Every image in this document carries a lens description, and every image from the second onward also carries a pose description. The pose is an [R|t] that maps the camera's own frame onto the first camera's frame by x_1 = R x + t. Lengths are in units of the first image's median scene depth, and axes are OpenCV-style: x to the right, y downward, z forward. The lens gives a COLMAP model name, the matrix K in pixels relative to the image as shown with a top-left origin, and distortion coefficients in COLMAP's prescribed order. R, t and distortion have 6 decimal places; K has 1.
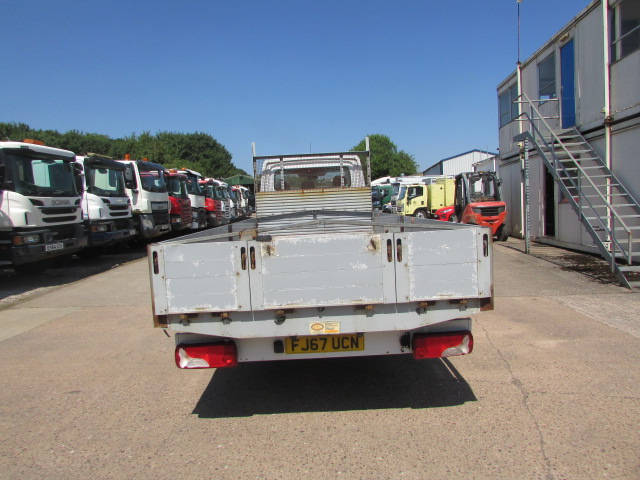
lens RADIAL K [[450.6, 0, 310.0], [0, 450.6, 221.2], [0, 0, 1]] dist [-0.034903, 0.021221]
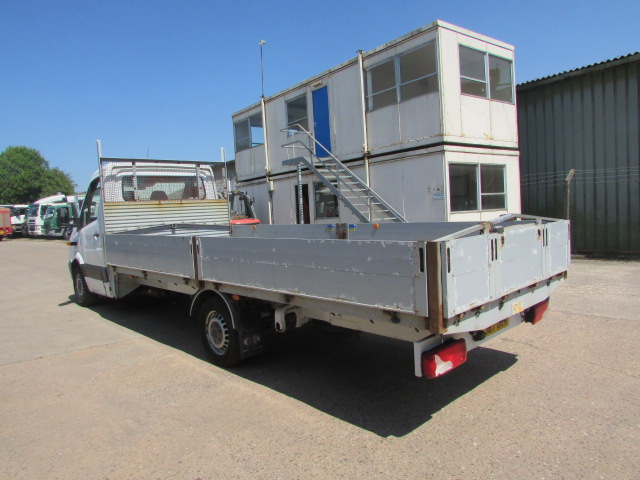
lens RADIAL K [[450.6, 0, 310.6], [0, 450.6, 219.6], [0, 0, 1]] dist [-0.034903, 0.021221]
pose [[0.731183, -0.002109, 0.682178, -0.386355], [0.039104, 0.998481, -0.038827, 0.011469], [-0.681059, 0.055065, 0.730155, 0.171138]]
